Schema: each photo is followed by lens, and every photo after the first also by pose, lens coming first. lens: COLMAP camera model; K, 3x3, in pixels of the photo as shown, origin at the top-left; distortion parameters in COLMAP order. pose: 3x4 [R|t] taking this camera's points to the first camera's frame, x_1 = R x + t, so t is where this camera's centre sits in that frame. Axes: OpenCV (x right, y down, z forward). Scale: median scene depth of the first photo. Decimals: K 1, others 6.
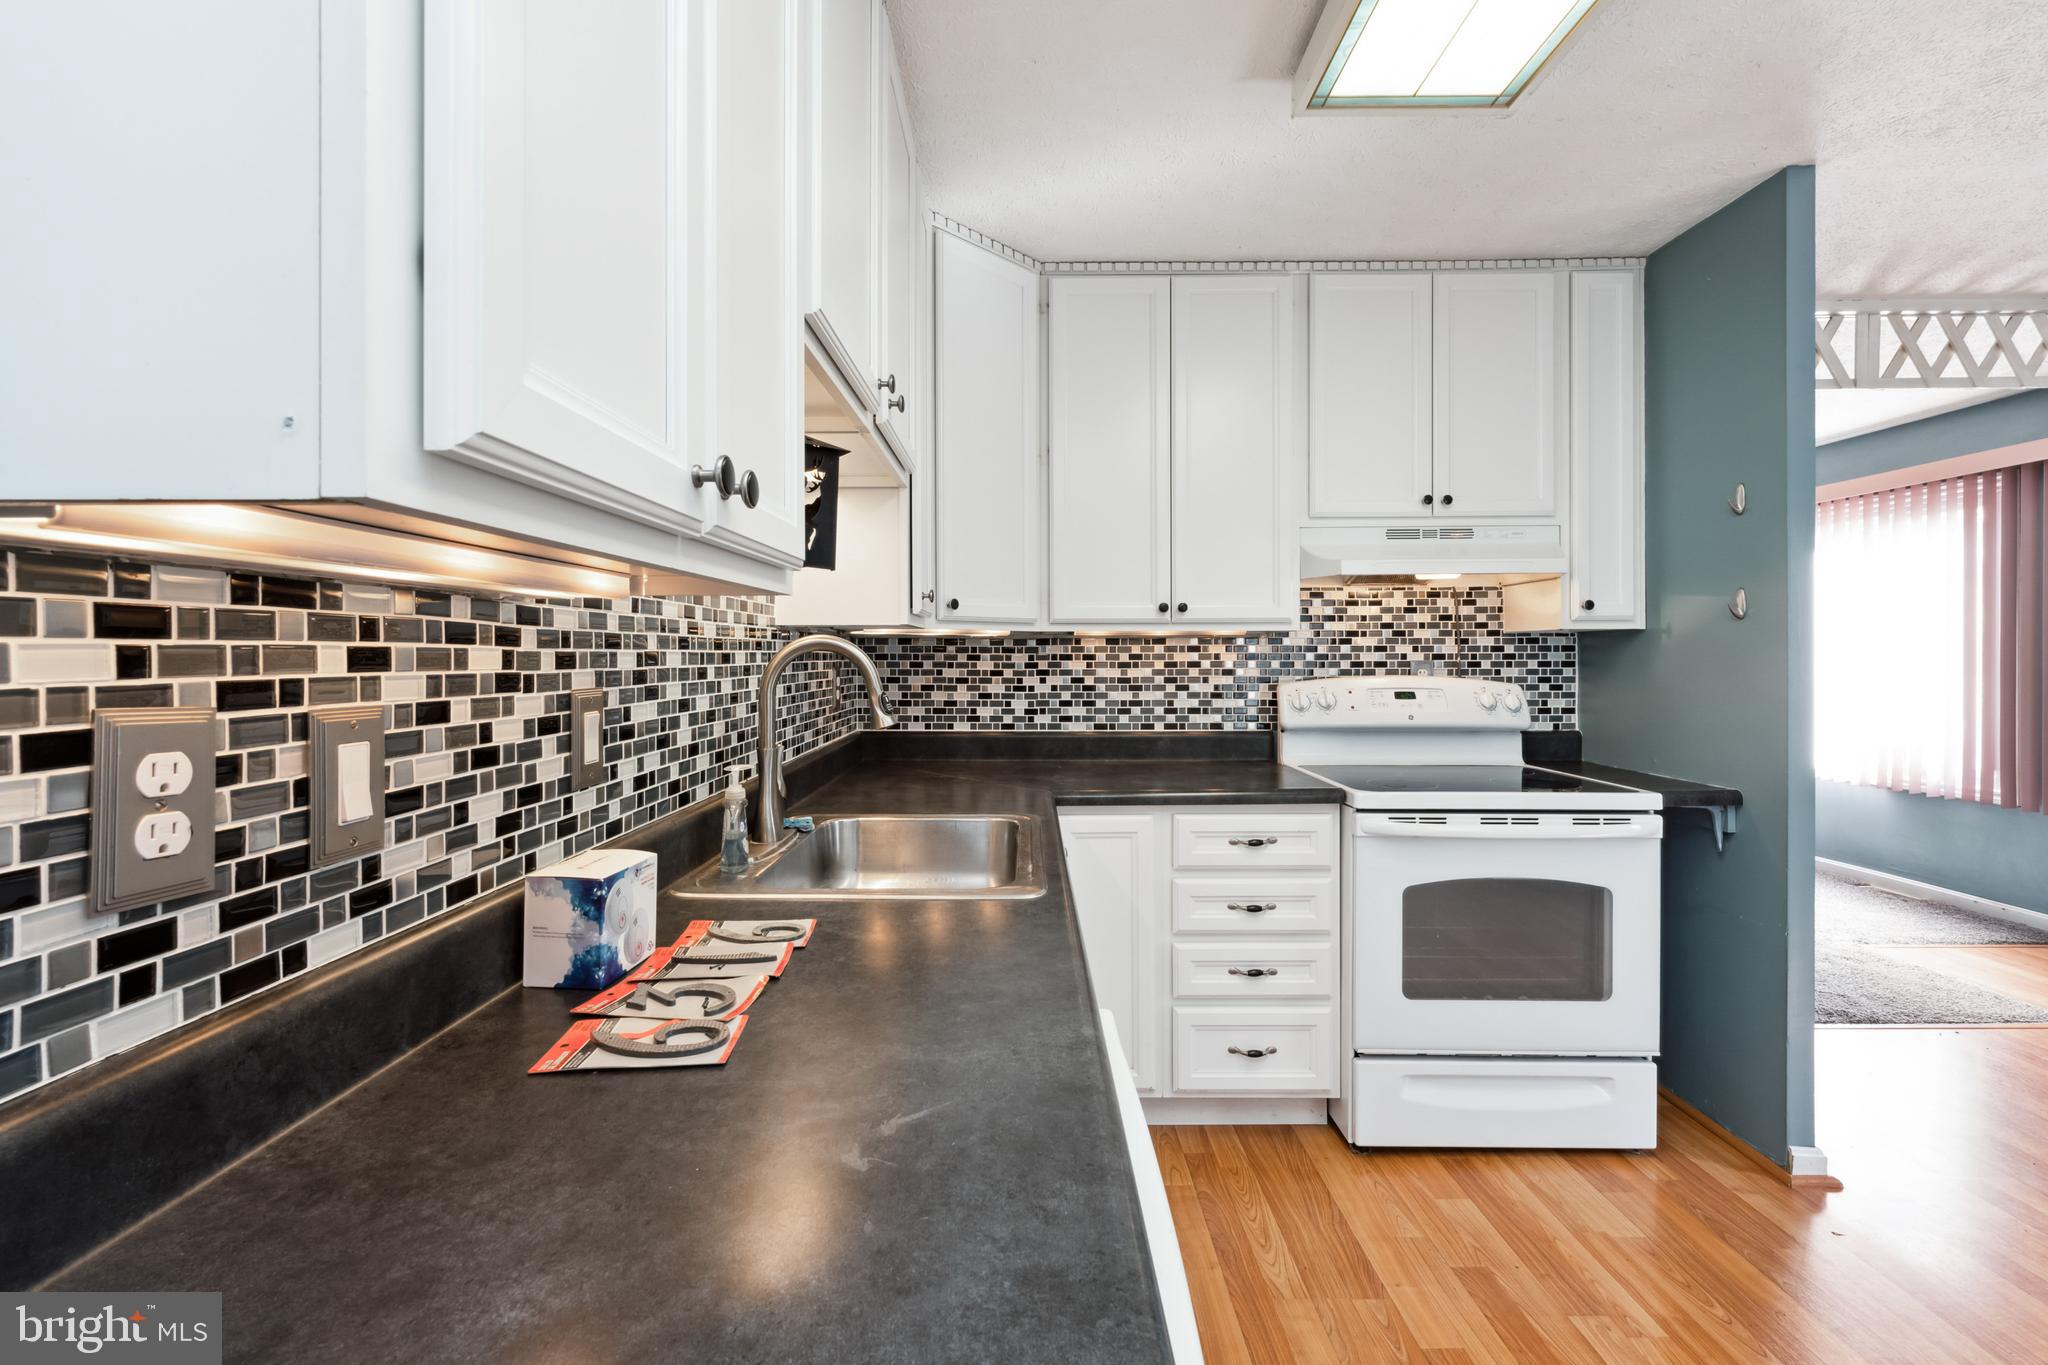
lens RADIAL K [[833.6, 0, 1008.8], [0, 833.6, 651.2], [0, 0, 1]] dist [-0.002565, -0.000589]
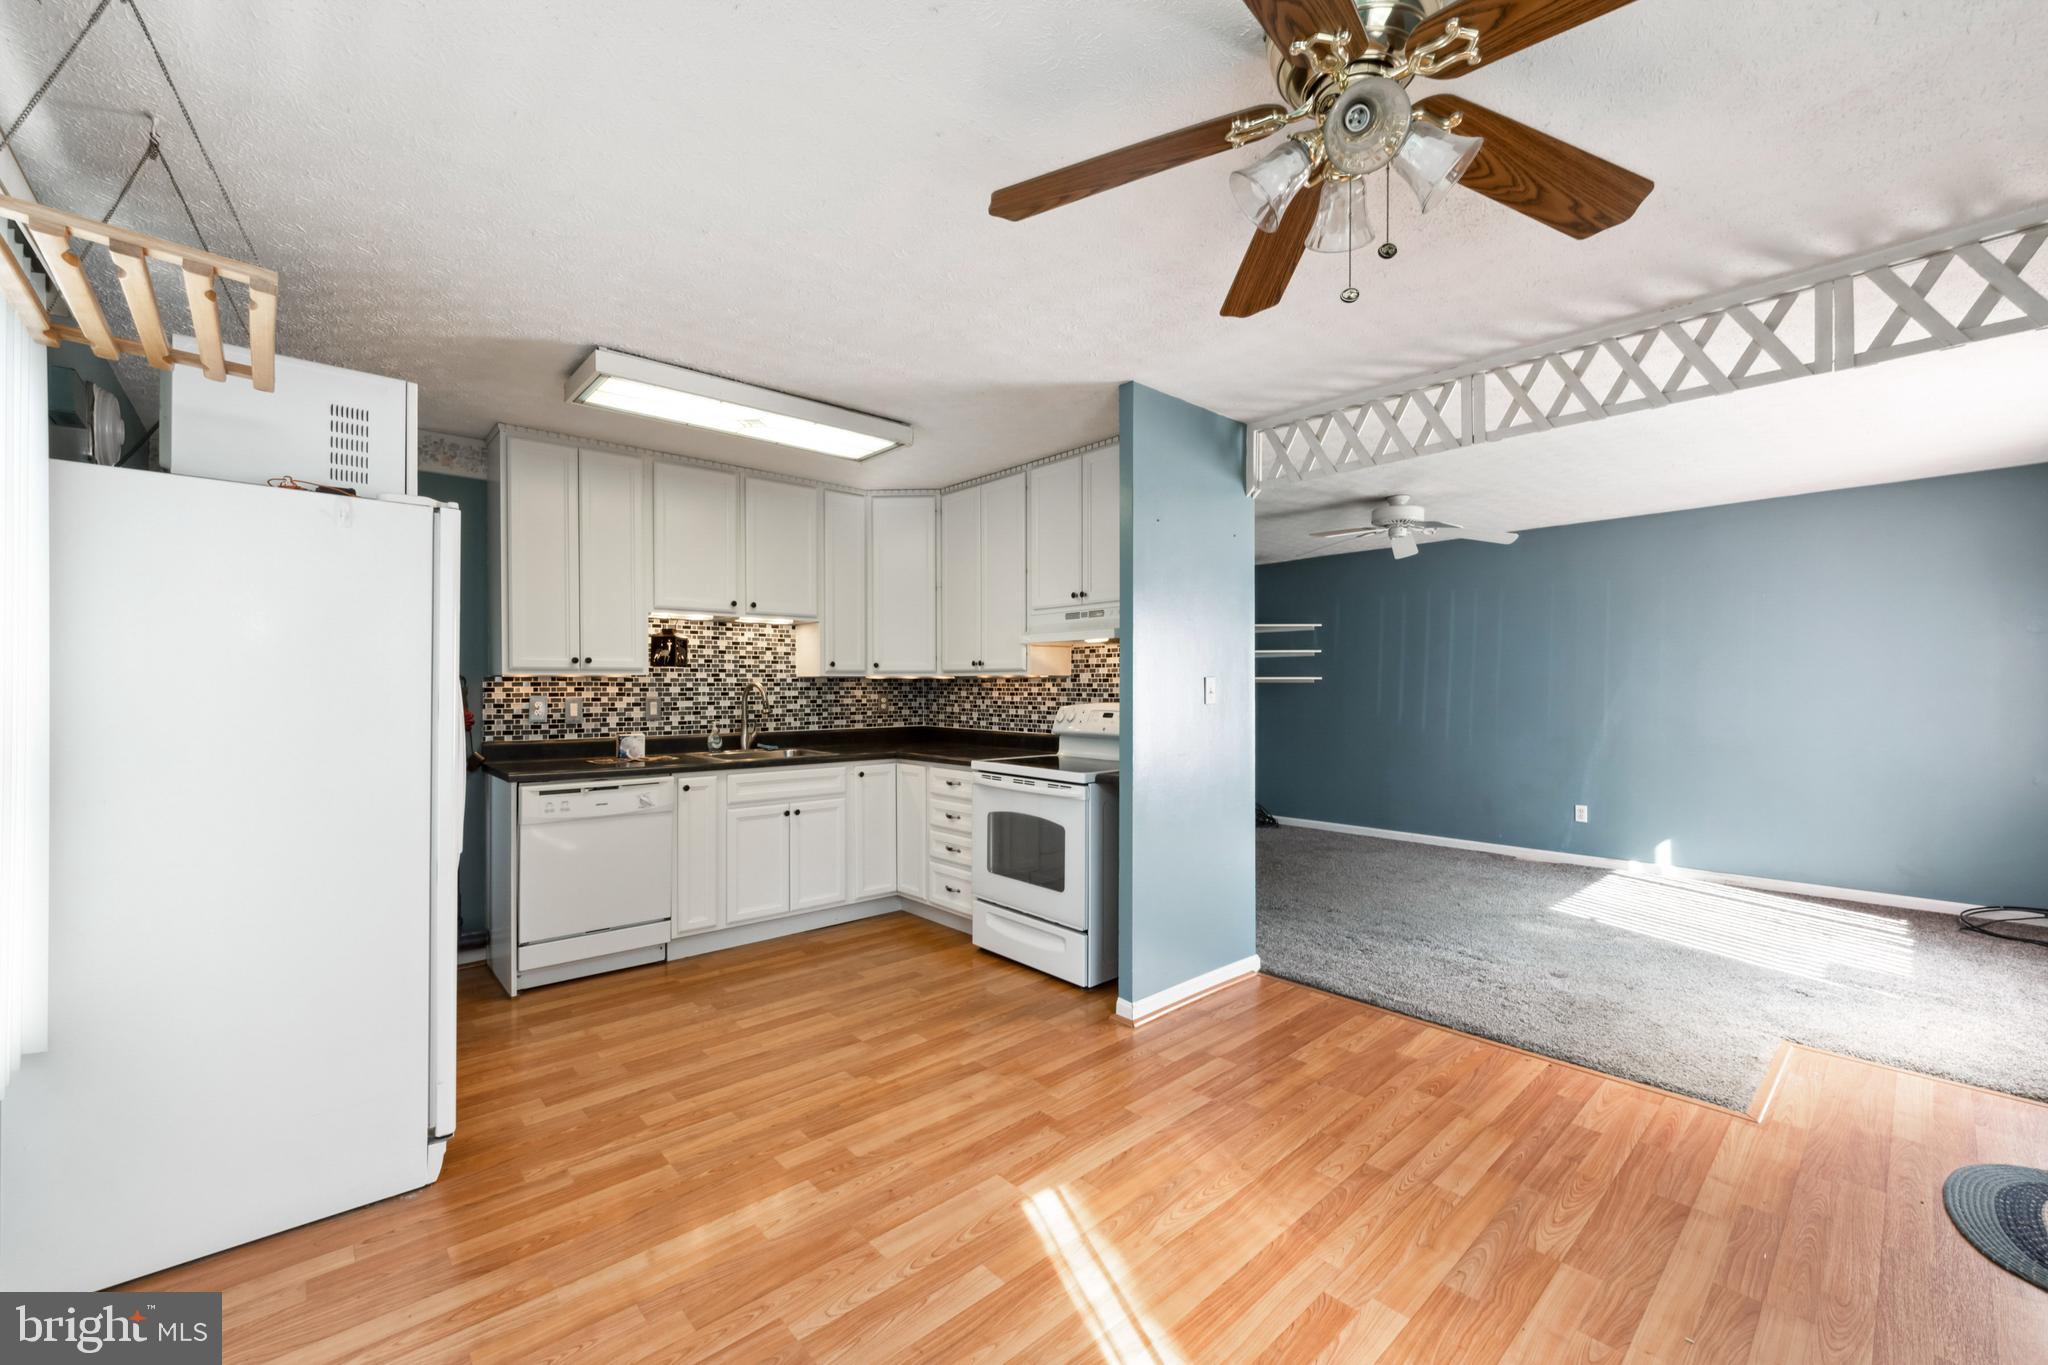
lens RADIAL K [[820.1, 0, 1020.9], [0, 820.1, 679.4], [0, 0, 1]] dist [-0.002428, -0.000304]
pose [[0.677649, -0.002718, -0.735380, 1.424867], [0.002113, 0.999996, -0.001749, -0.011226], [0.735382, -0.000369, 0.677653, -0.155343]]
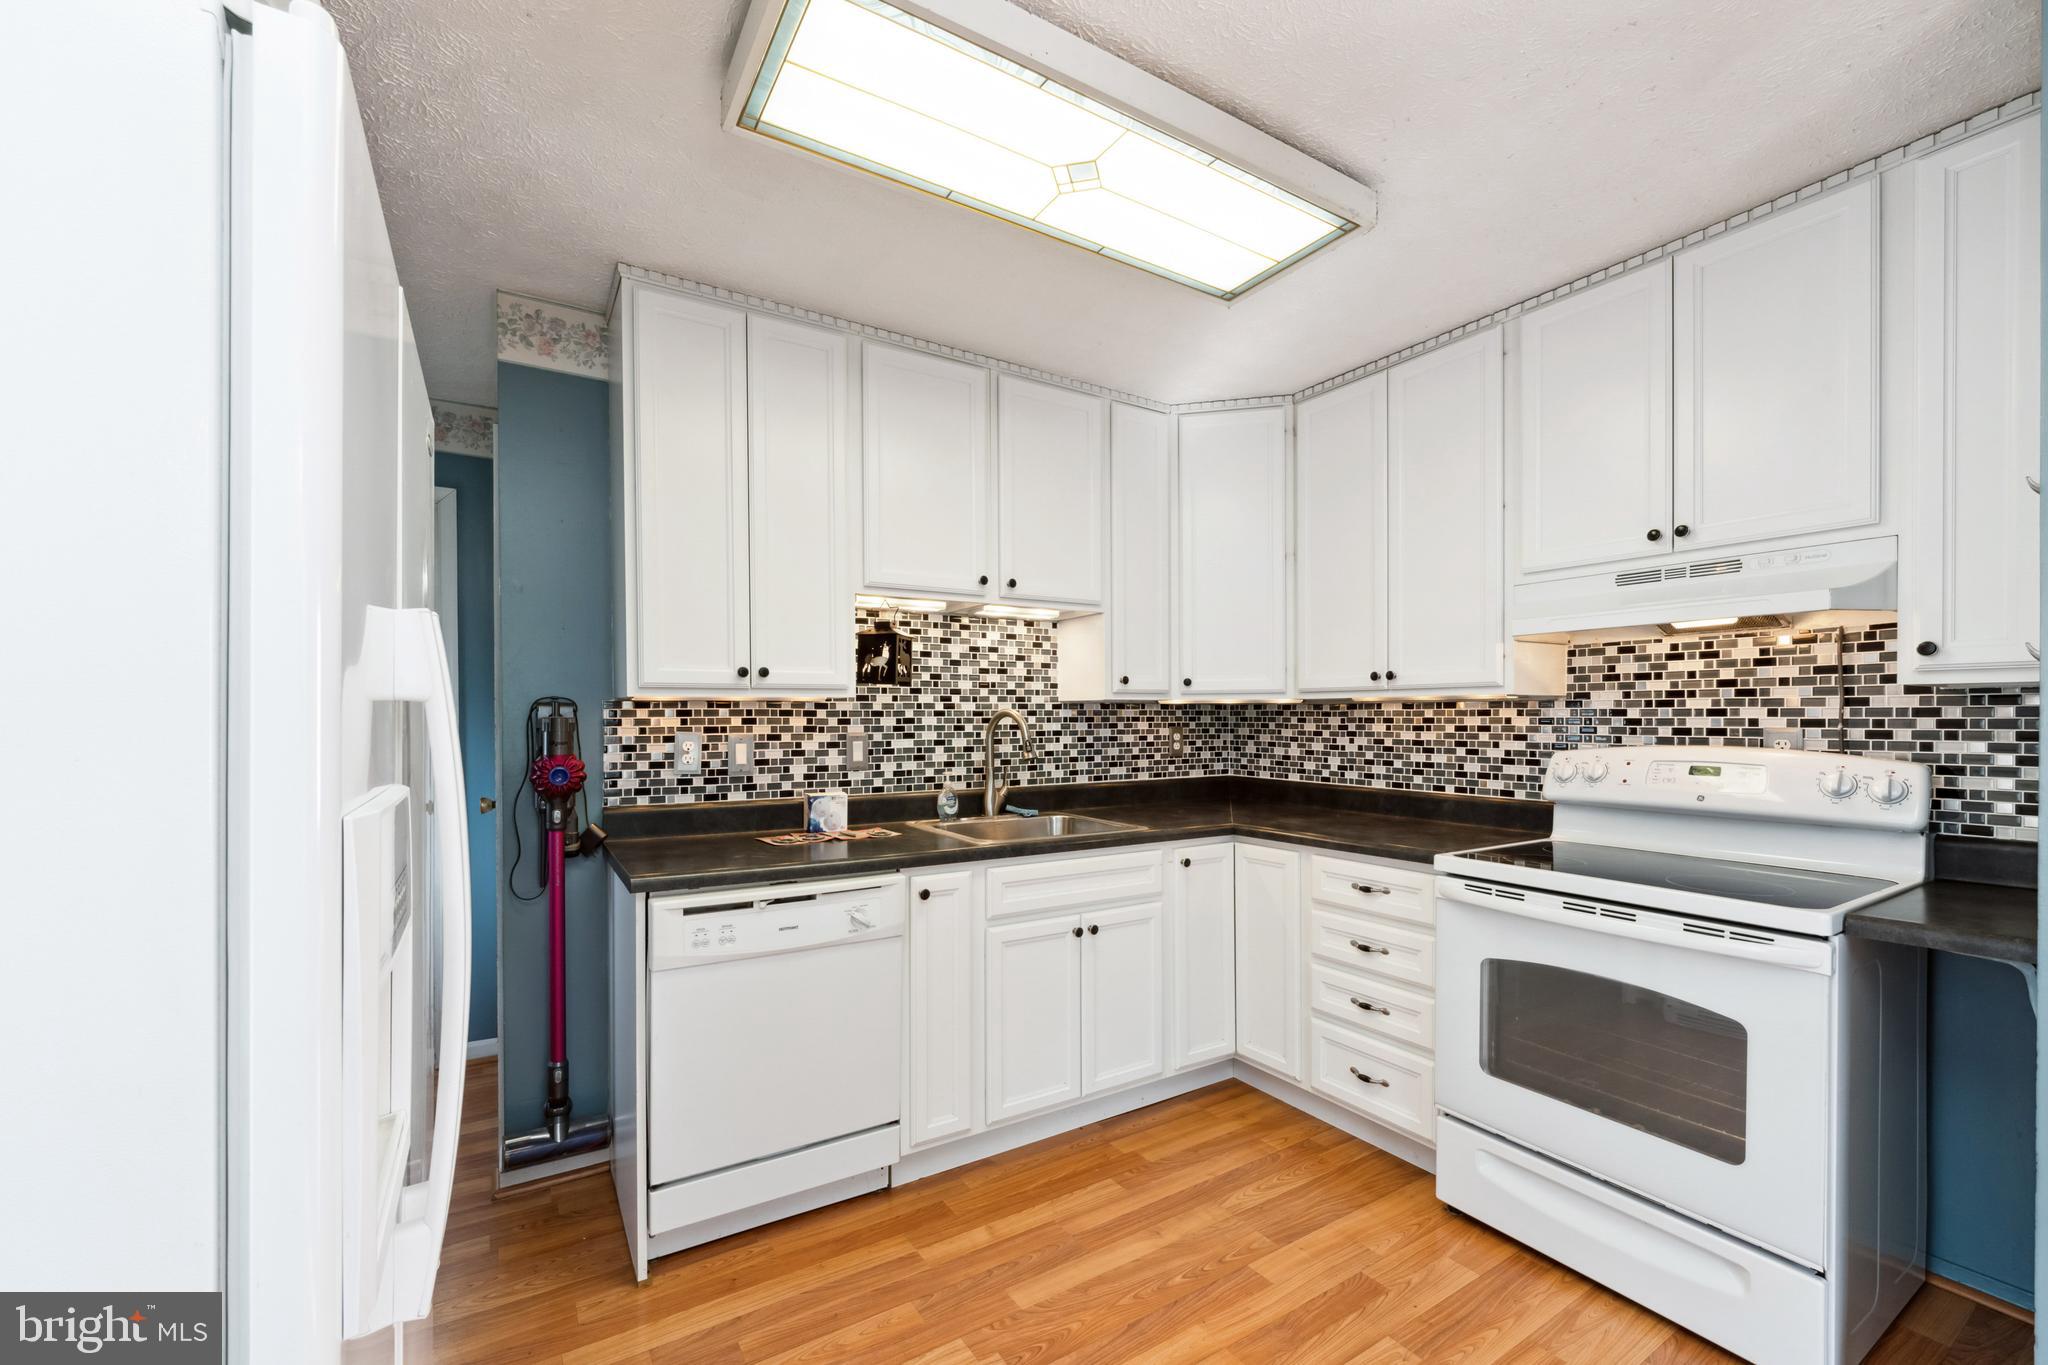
lens RADIAL K [[832.7, 0, 1022.0], [0, 832.7, 711.7], [0, 0, 1]] dist [-0.001829, -0.000576]
pose [[0.540525, -0.002324, -0.841325, 0.755726], [0.004763, 0.999989, 0.000298, -0.006931], [0.841315, -0.004168, 0.540530, 0.011726]]
